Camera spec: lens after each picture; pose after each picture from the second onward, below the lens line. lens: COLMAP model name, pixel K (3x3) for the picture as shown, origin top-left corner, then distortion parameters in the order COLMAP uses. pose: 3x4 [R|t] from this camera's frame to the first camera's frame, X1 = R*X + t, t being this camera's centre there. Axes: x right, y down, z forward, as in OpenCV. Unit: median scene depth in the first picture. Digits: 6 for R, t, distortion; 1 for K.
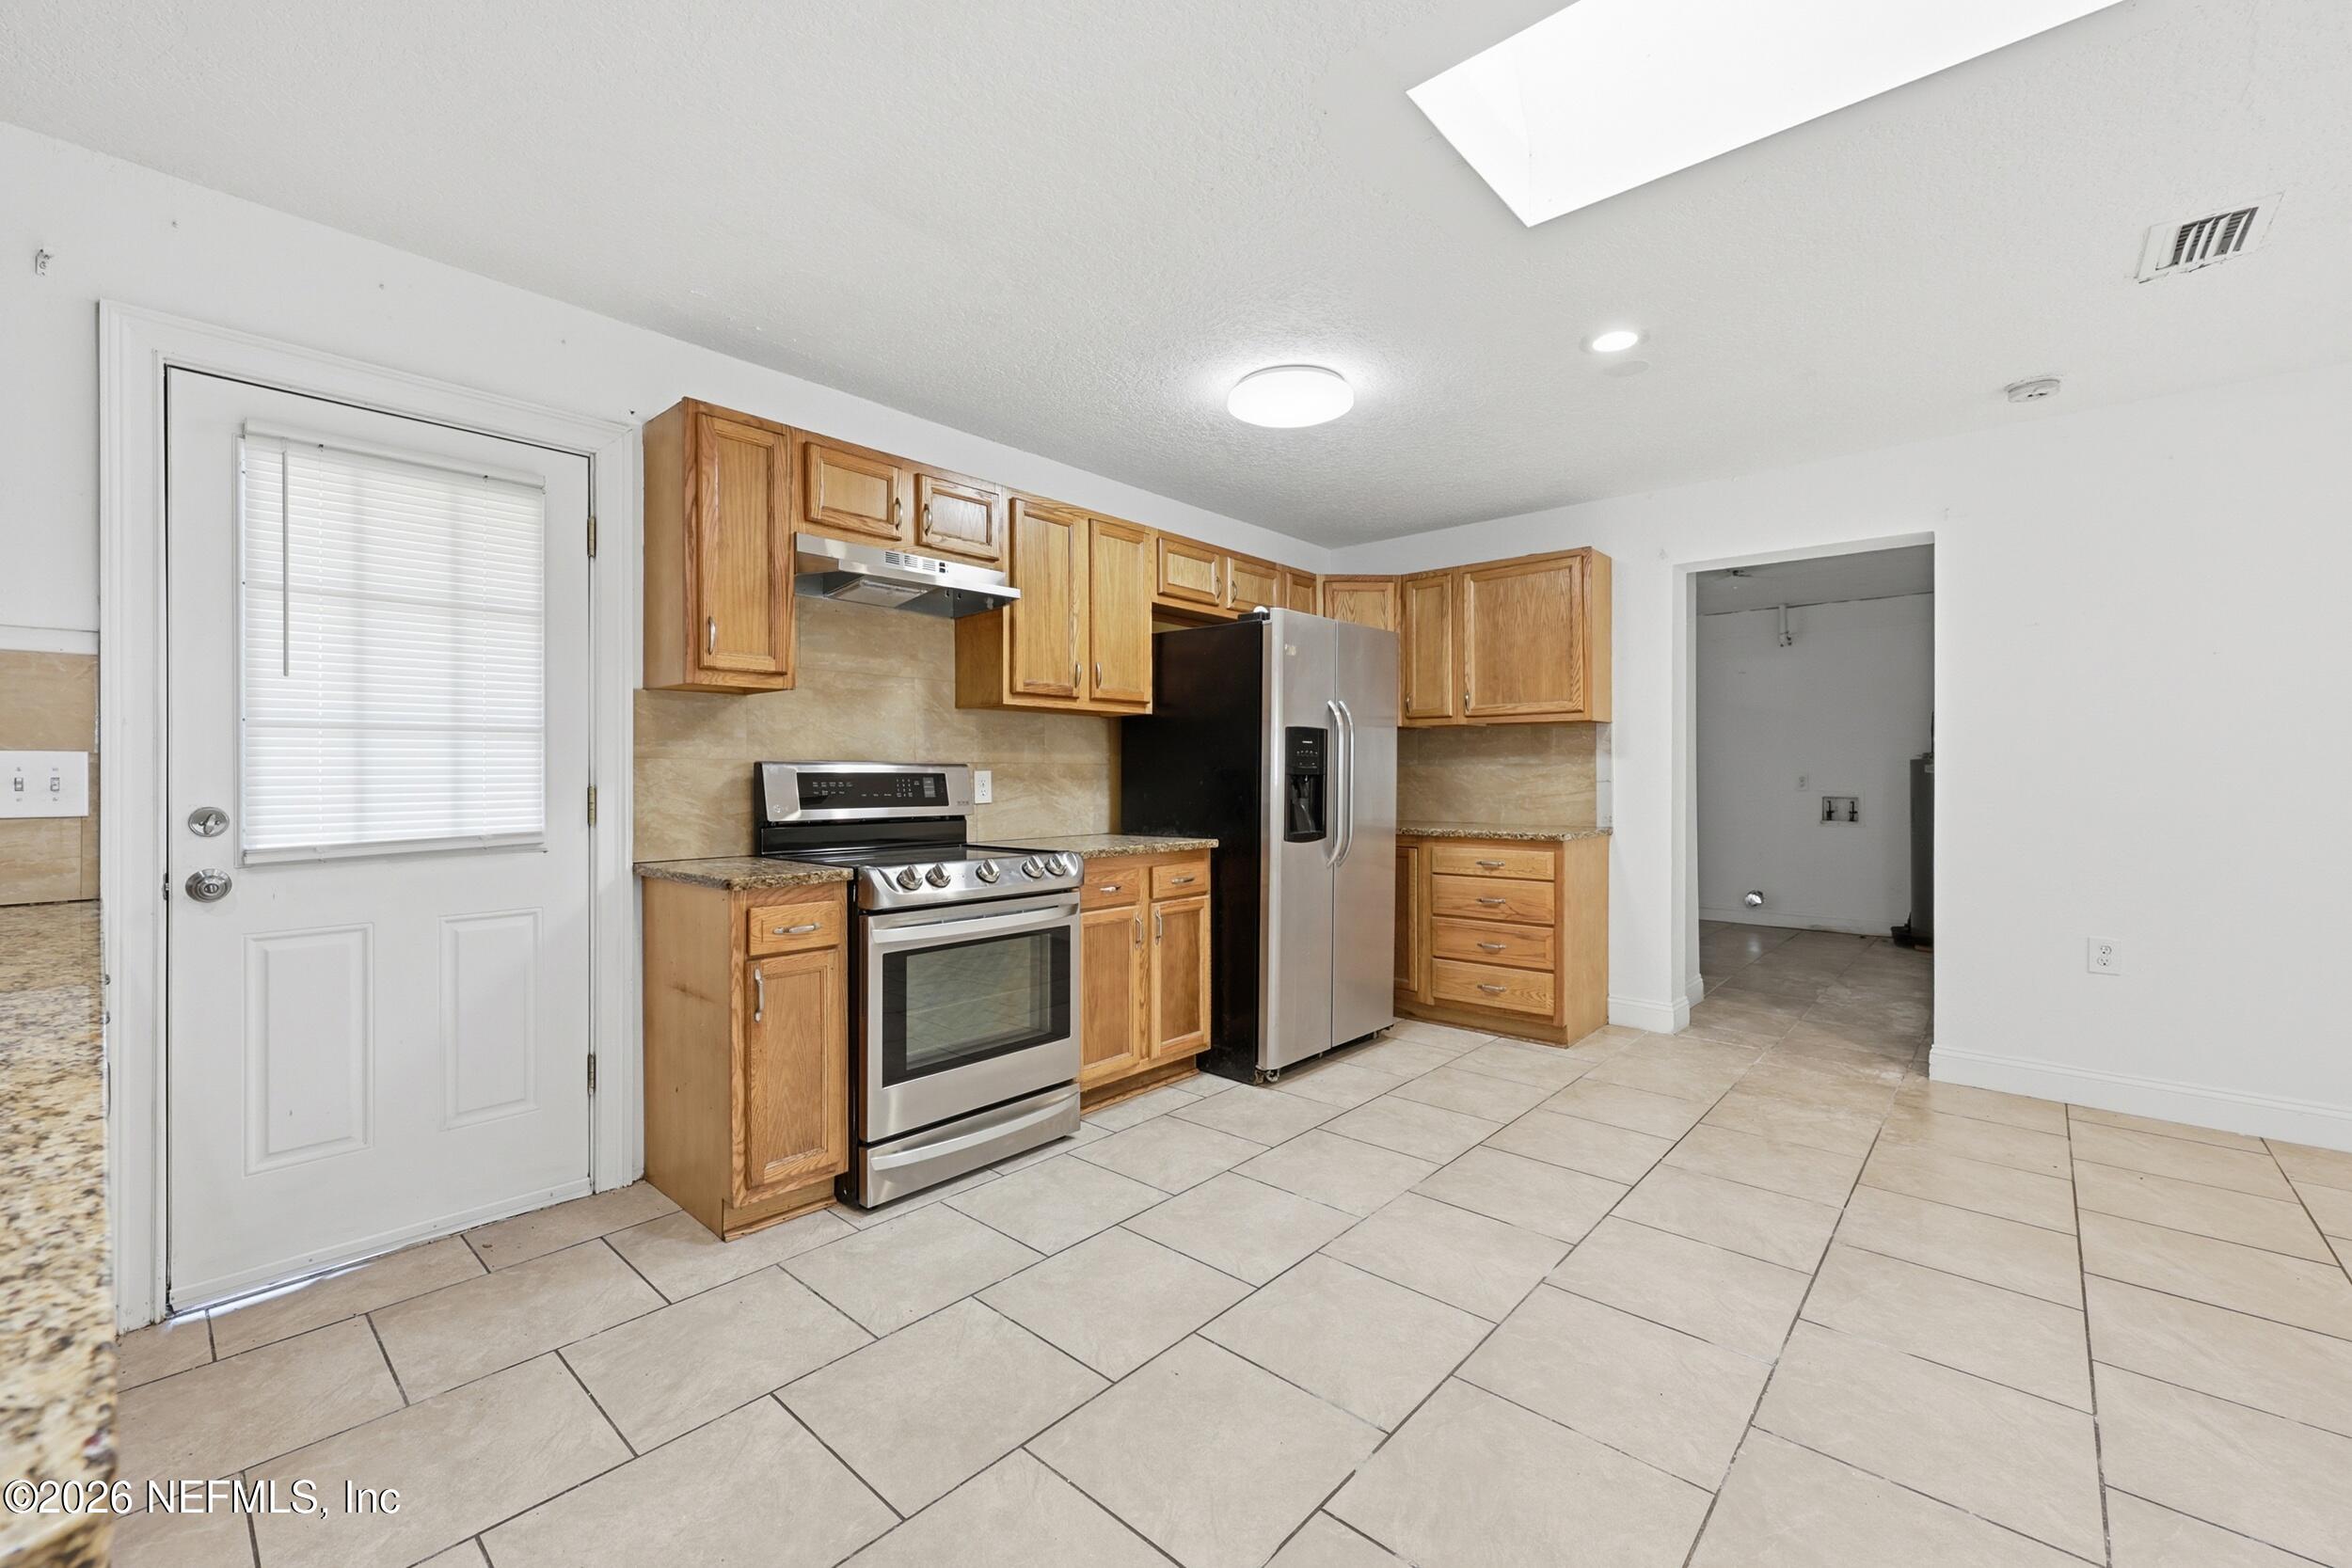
lens RADIAL K [[965.7, 0, 1168.3], [0, 965.7, 778.1], [0, 0, 1]] dist [-0.000816, 0.000054]
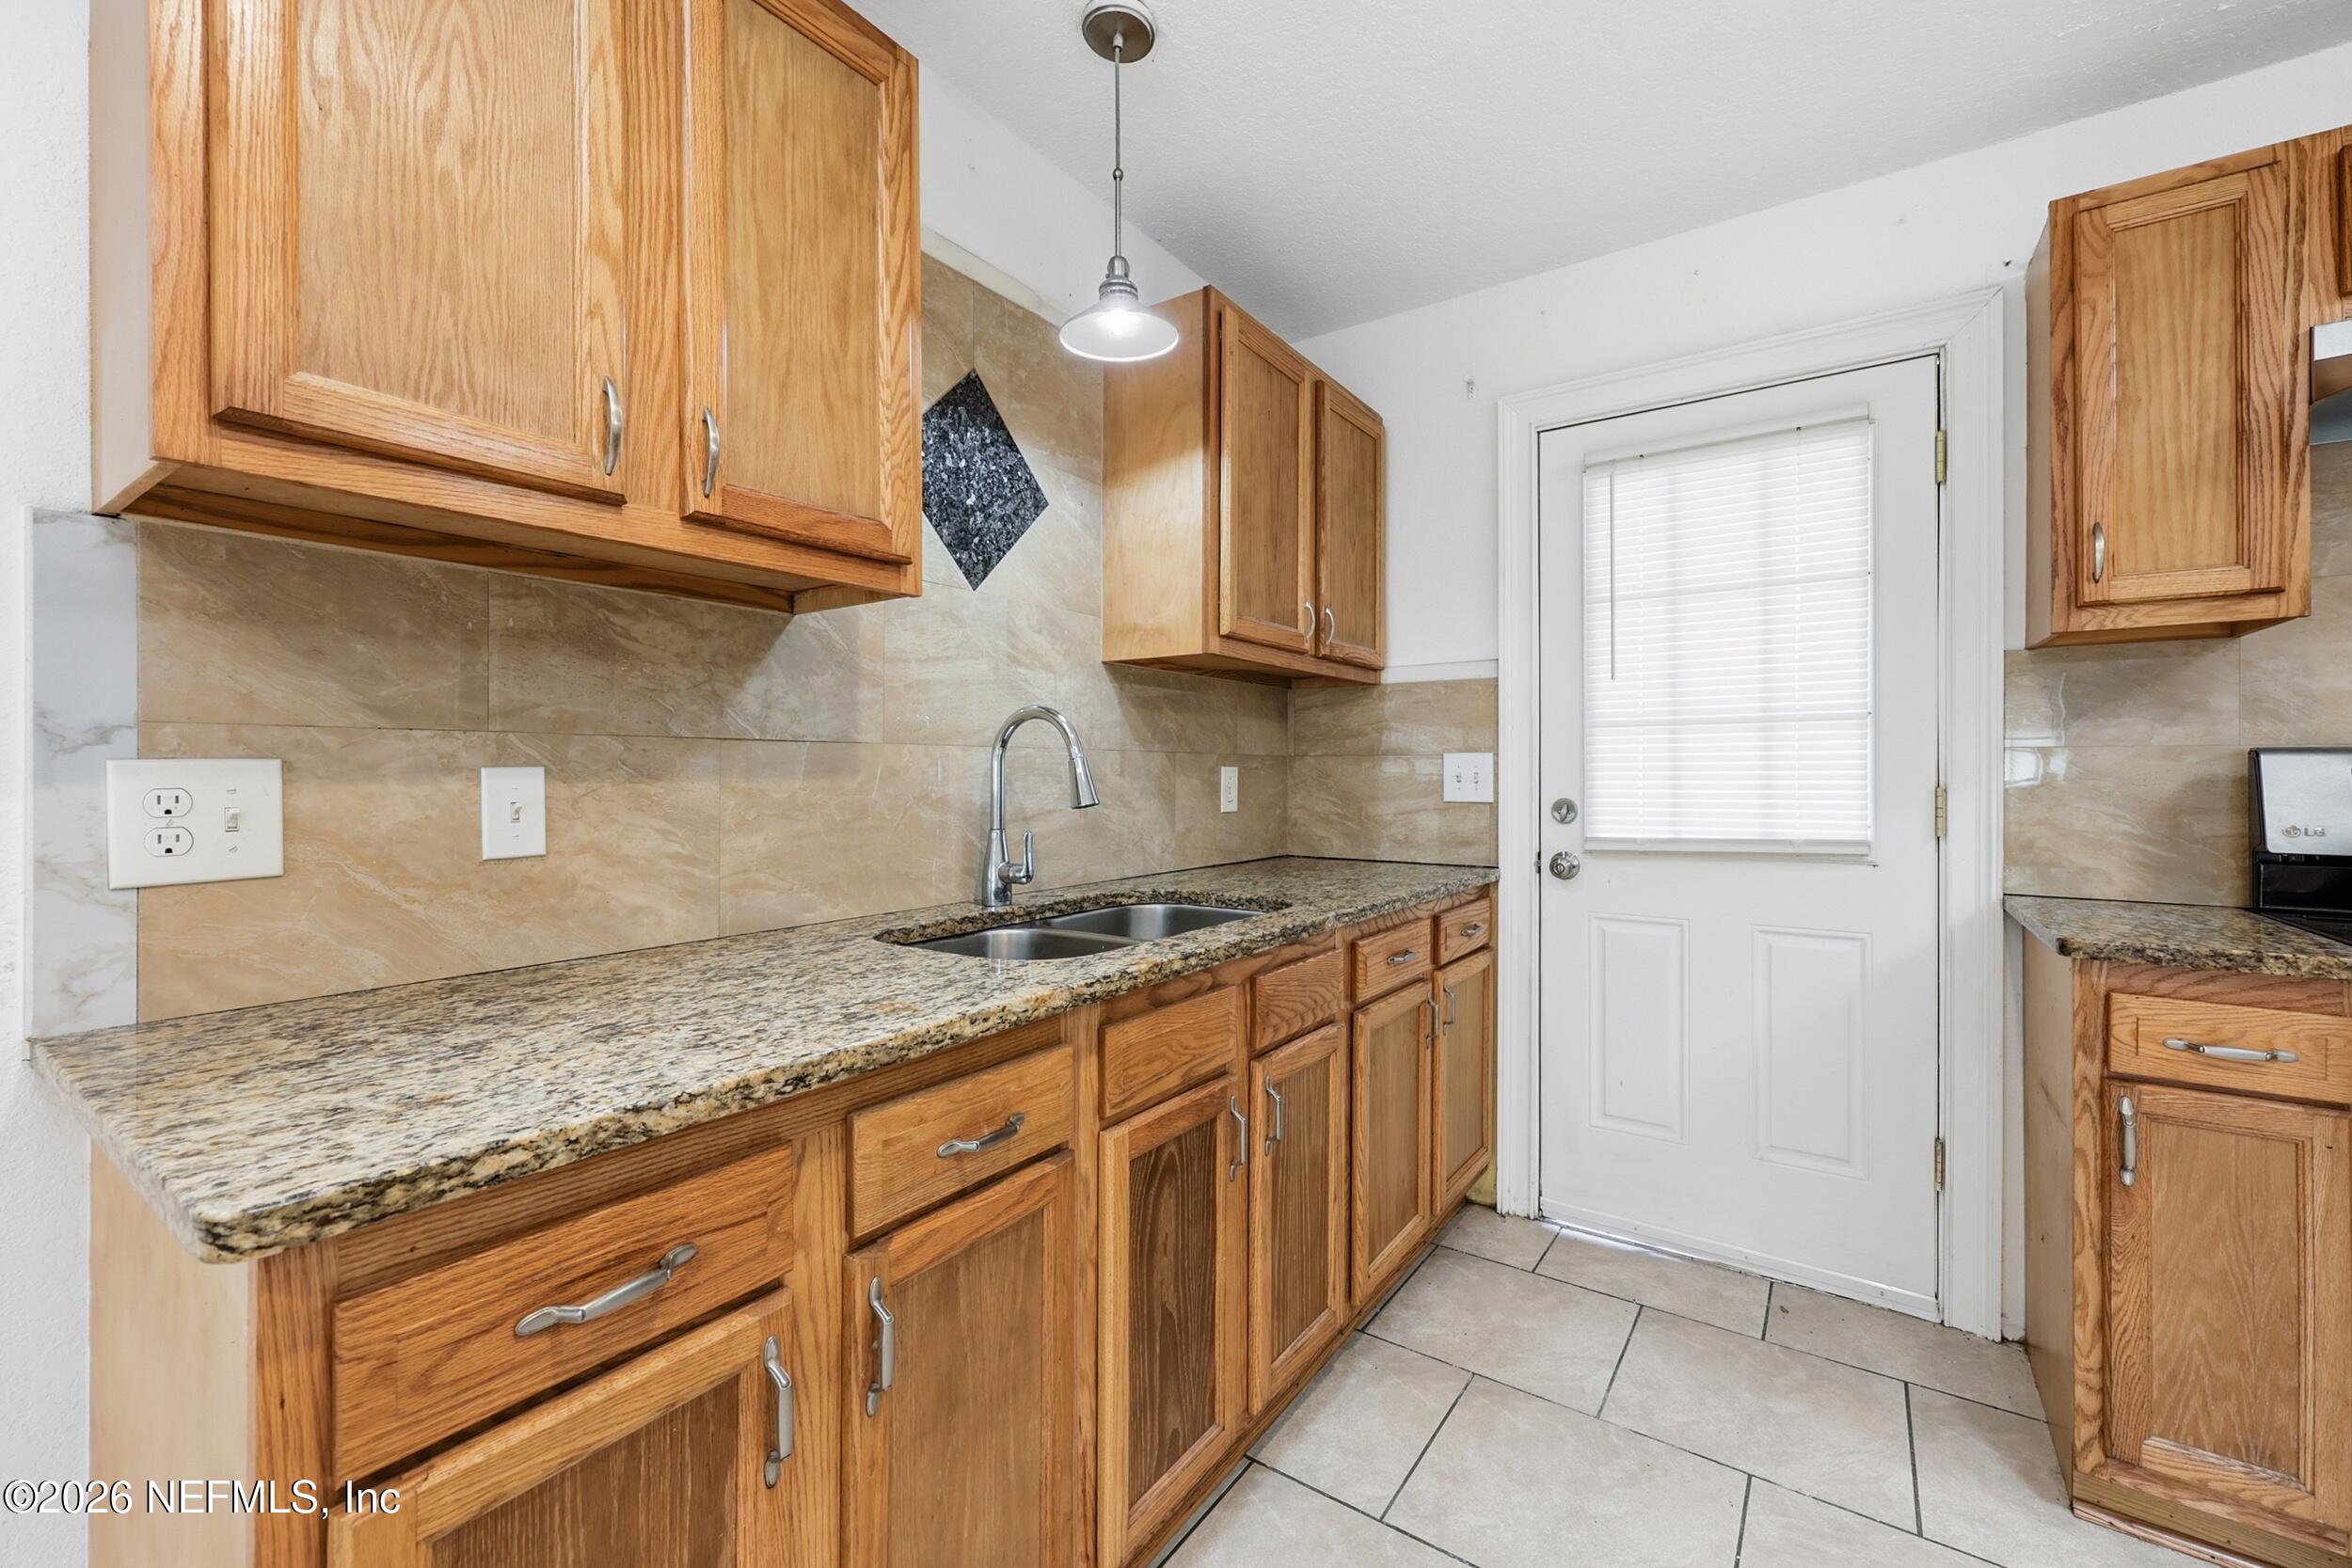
lens RADIAL K [[965.7, 0, 1163.4], [0, 965.7, 772.7], [0, 0, 1]] dist [-0.000816, 0.000054]
pose [[0.109437, 0.002770, -0.993990, 0.097268], [-0.003625, 0.999991, 0.002387, -0.001581], [0.993987, 0.003342, 0.109446, 0.334064]]
